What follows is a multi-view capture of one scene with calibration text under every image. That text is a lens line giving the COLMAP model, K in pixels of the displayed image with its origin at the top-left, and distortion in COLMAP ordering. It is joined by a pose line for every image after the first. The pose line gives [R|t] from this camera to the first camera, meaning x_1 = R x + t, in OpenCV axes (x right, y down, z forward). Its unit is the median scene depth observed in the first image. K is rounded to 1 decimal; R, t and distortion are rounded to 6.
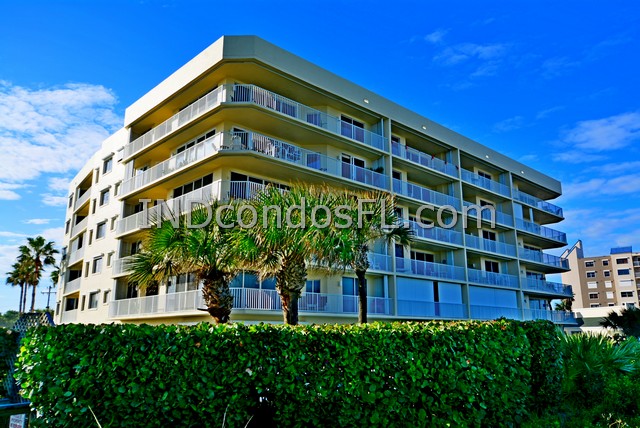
lens RADIAL K [[507.6, 0, 320.0], [0, 507.6, 214.0], [0, 0, 1]] dist [0.001415, 0.000952]
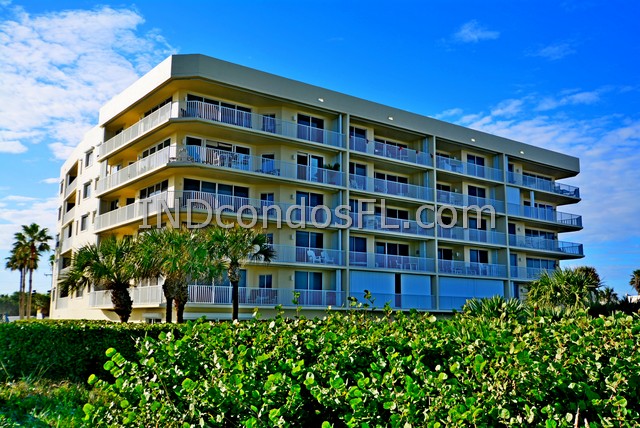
lens RADIAL K [[652.1, 0, 320.0], [0, 652.1, 214.0], [0, 0, 1]] dist [0.014659, 0.013065]
pose [[0.993233, -0.007249, -0.115912, 0.214496], [0.015716, 0.997259, 0.072301, -0.079146], [0.115070, -0.073633, 0.990625, -0.285564]]
